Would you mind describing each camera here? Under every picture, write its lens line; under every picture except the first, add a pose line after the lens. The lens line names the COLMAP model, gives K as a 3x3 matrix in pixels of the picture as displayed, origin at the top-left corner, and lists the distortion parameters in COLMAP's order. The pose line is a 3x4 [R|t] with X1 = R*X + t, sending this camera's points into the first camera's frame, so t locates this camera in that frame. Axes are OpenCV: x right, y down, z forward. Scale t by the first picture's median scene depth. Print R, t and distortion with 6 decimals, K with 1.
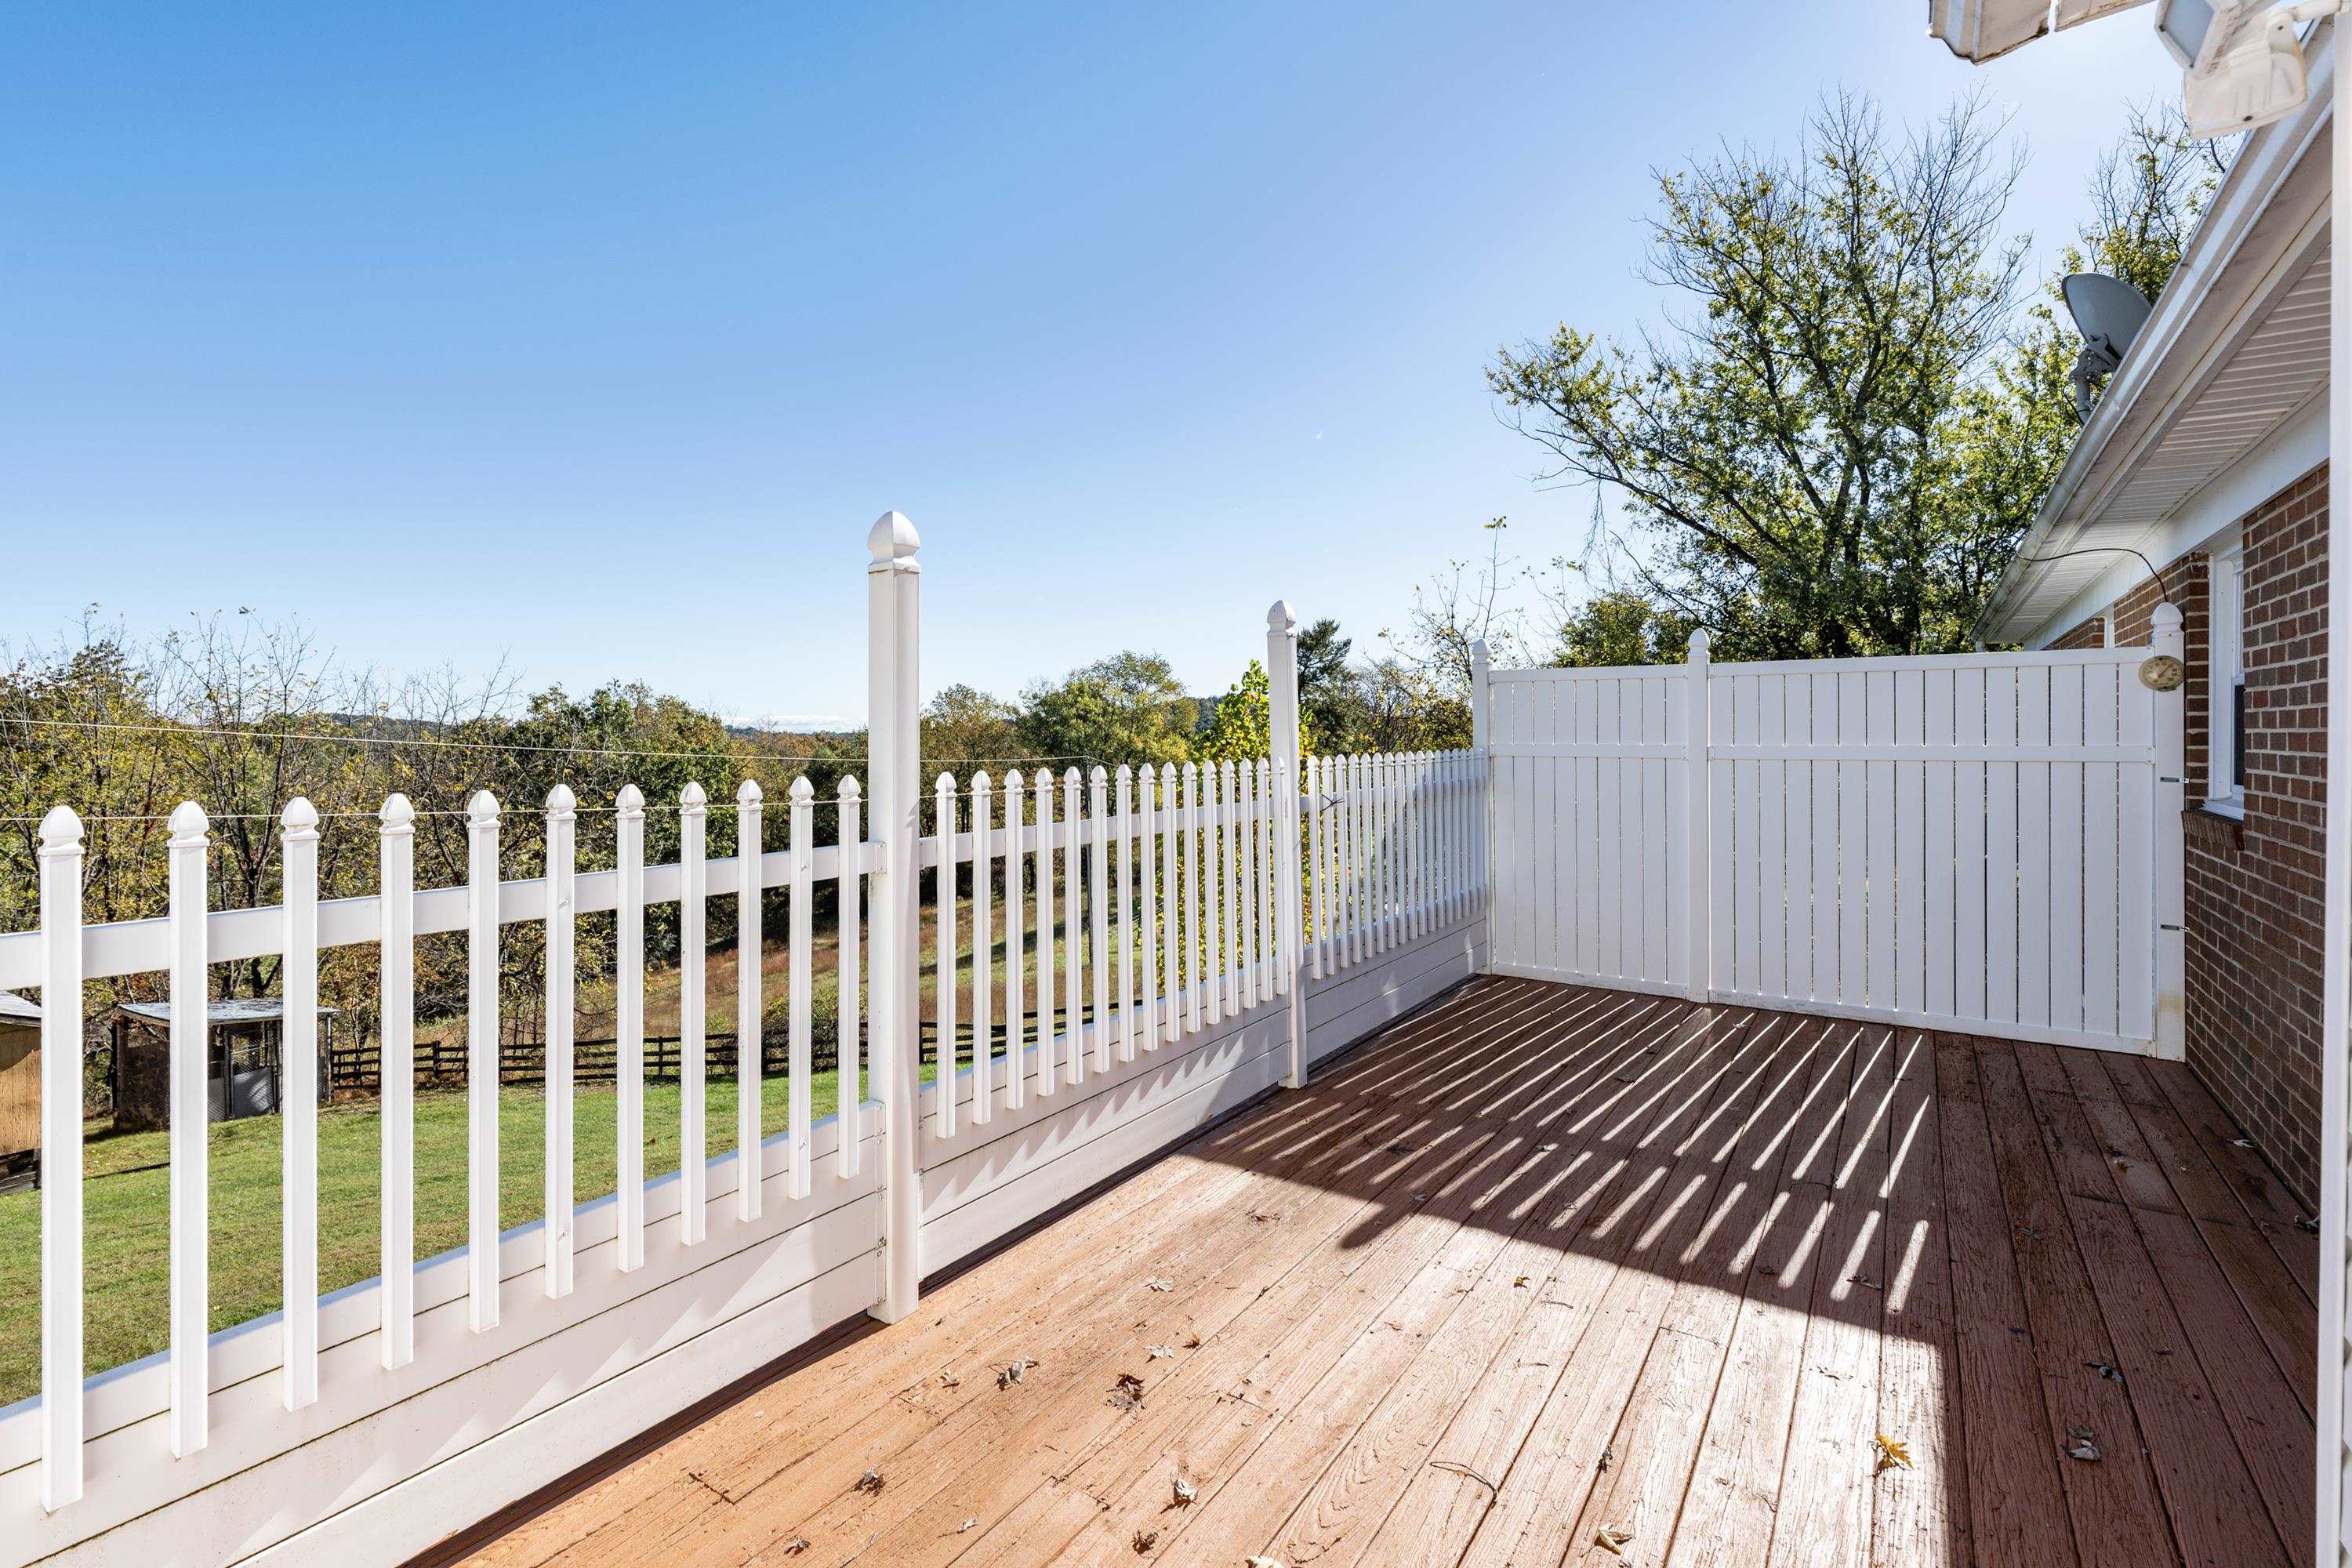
lens RADIAL K [[1065.9, 0, 1160.5], [0, 1065.9, 740.7], [0, 0, 1]] dist [-0.004018, 0.001295]
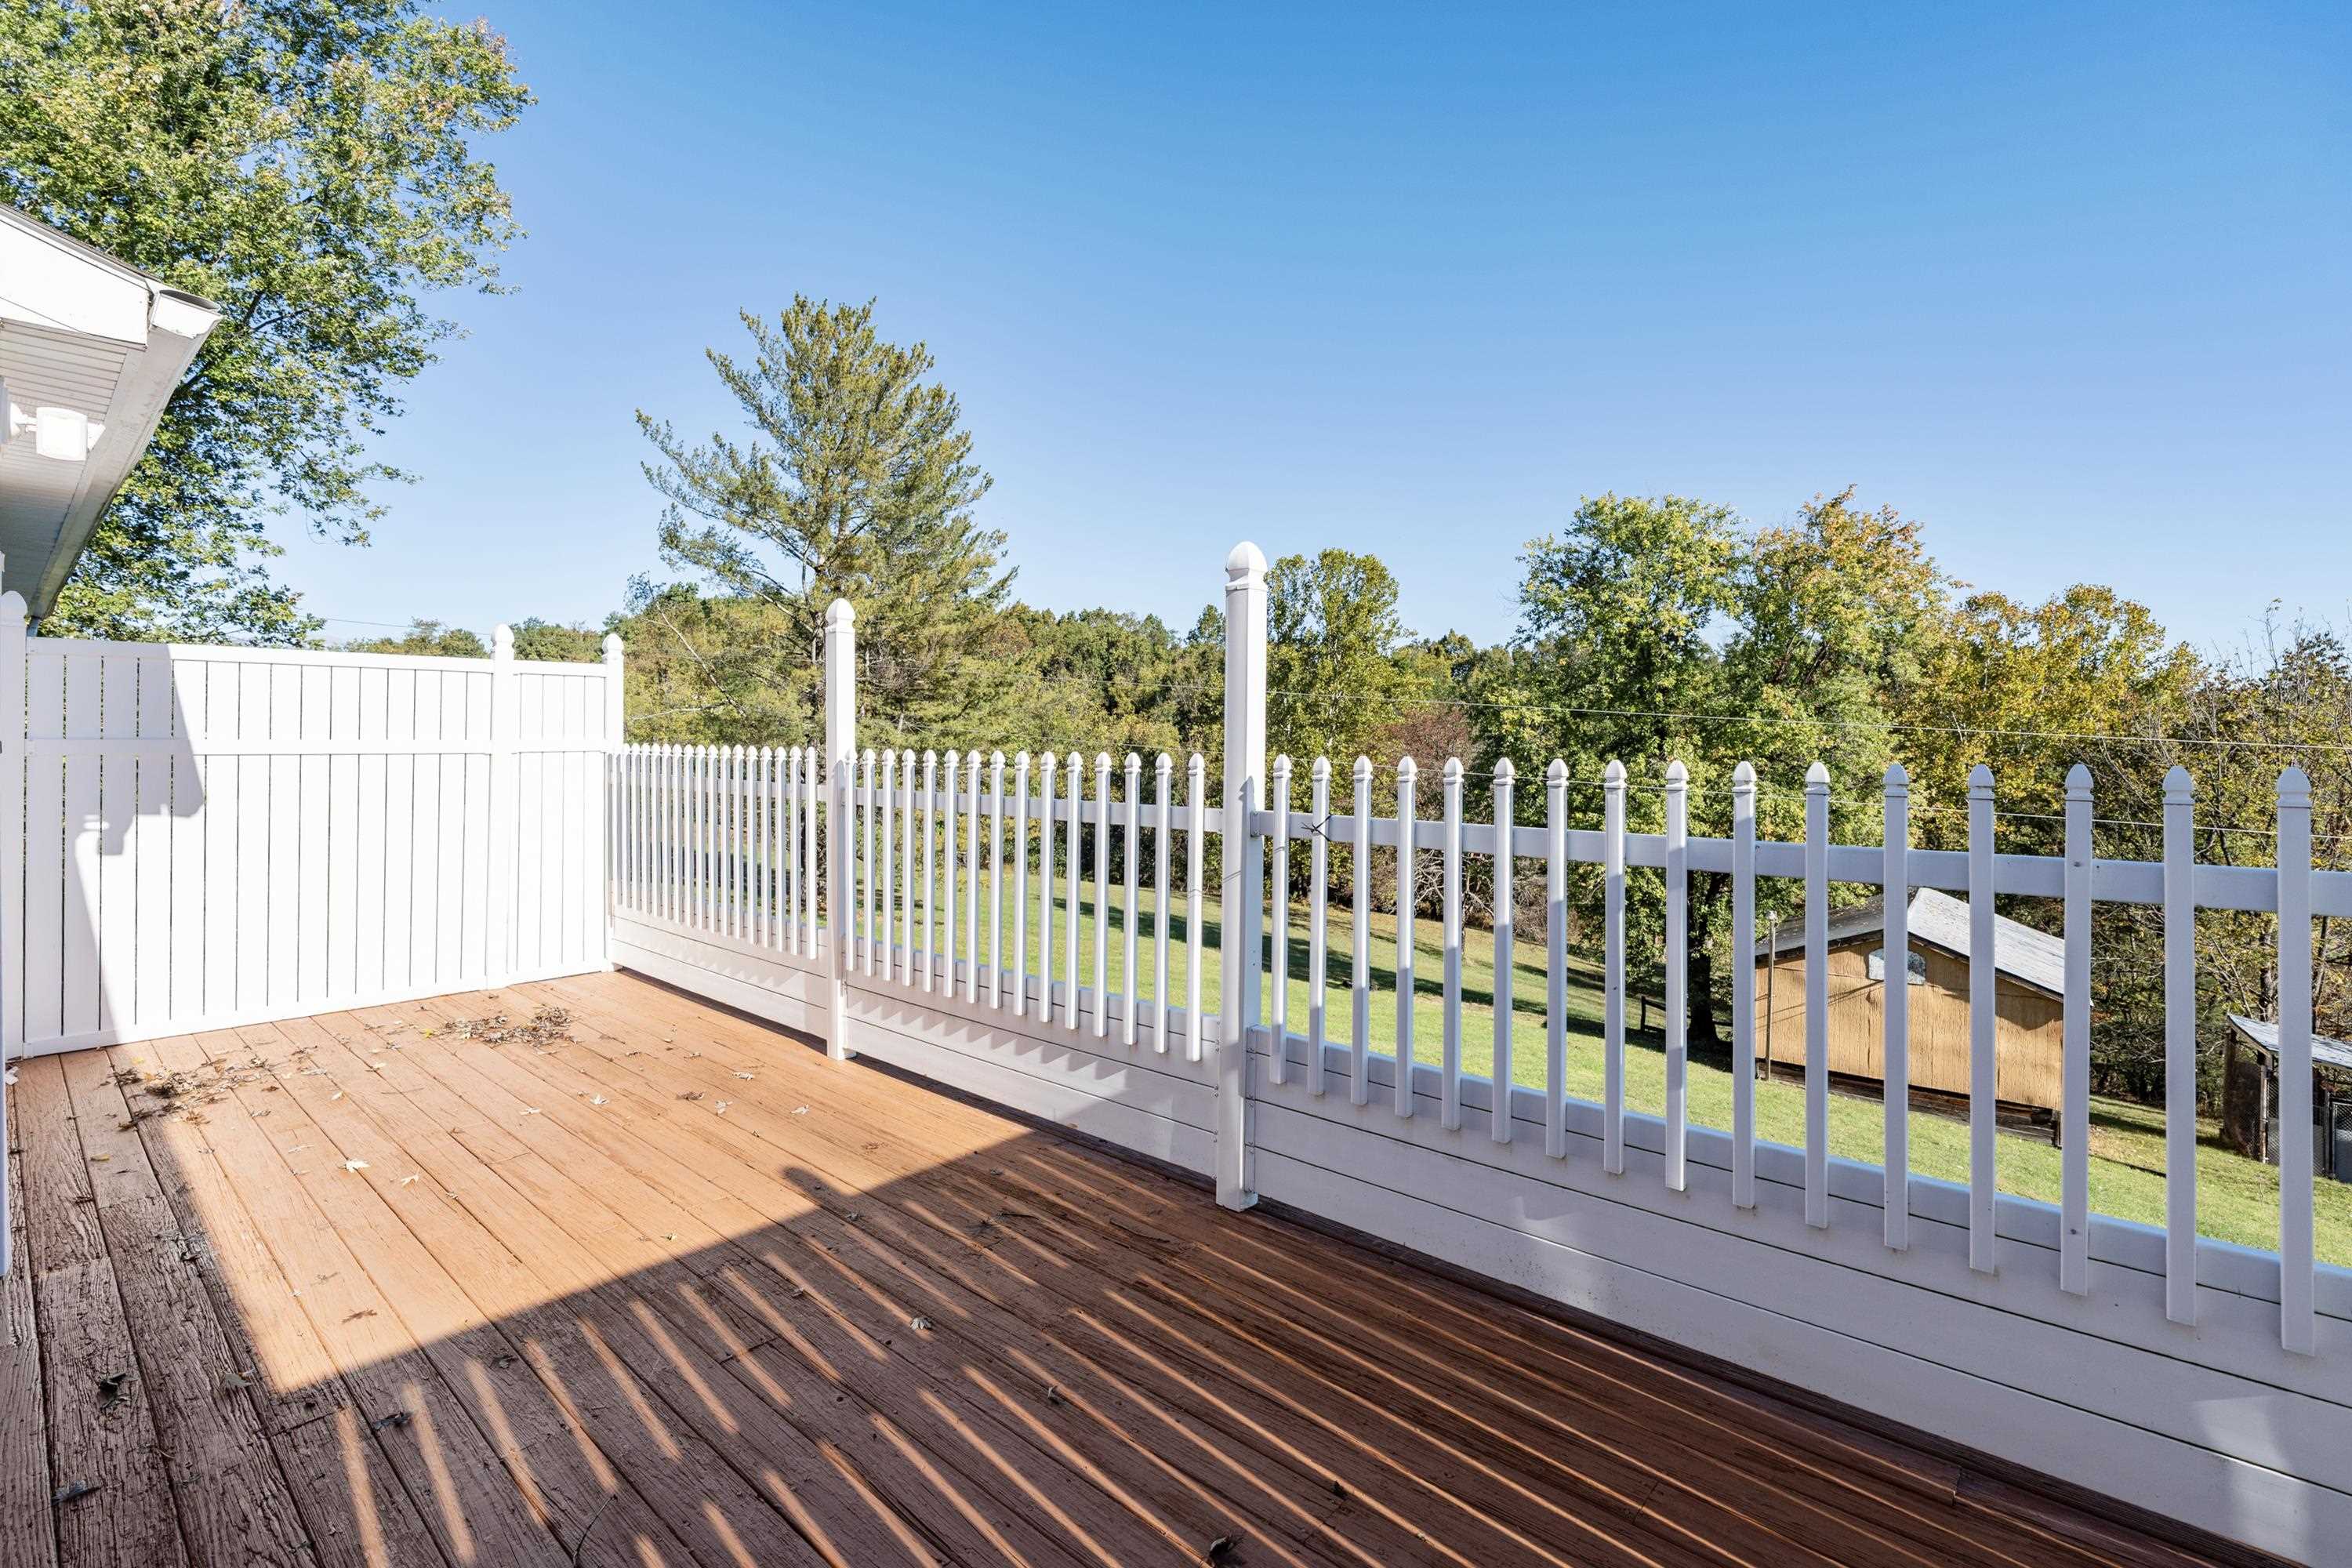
lens RADIAL K [[1065.9, 0, 1133.5], [0, 1065.9, 731.9], [0, 0, 1]] dist [-0.004018, 0.001295]
pose [[-0.132052, -0.002483, -0.991240, 1.163184], [-0.004105, 0.999990, -0.001958, 0.004874], [0.991234, 0.003811, -0.132061, 1.396682]]
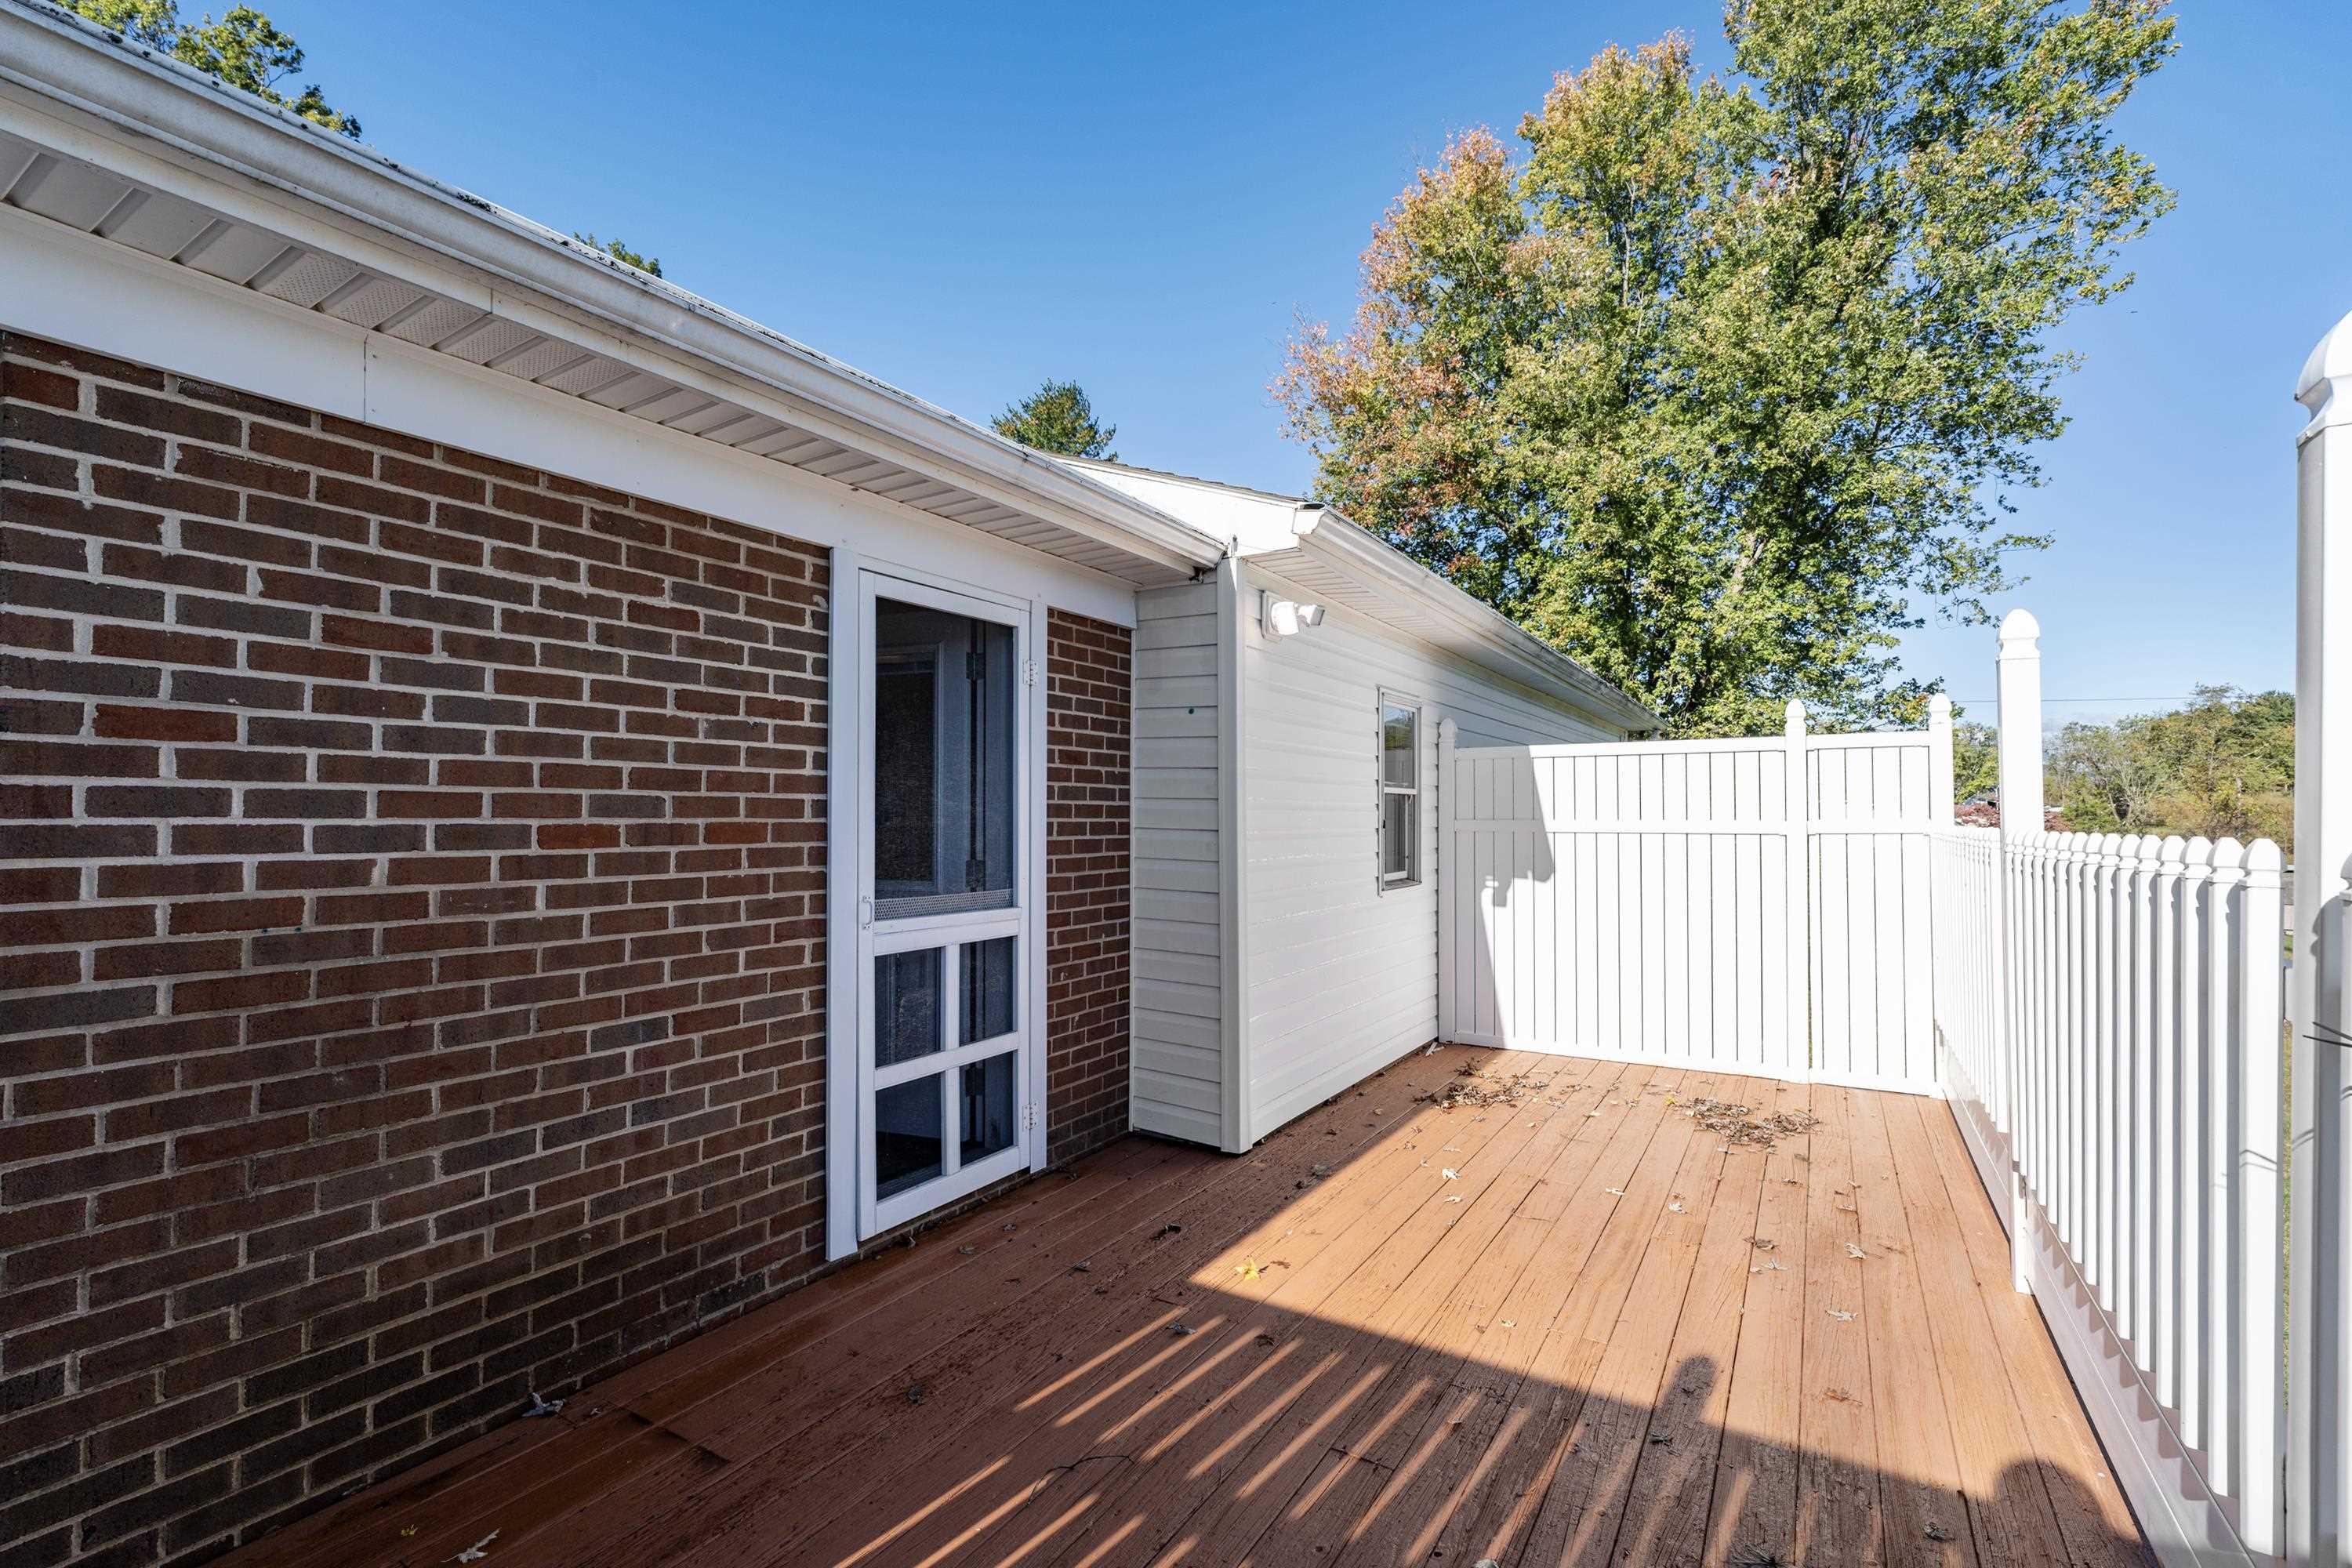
lens RADIAL K [[1065.9, 0, 1179.3], [0, 1065.9, 796.9], [0, 0, 1]] dist [-0.004018, 0.001295]
pose [[-0.997281, -0.002682, -0.073645, 0.636373], [-0.001521, 0.999874, -0.015818, 0.006795], [0.073678, -0.015663, -0.997159, 1.738392]]
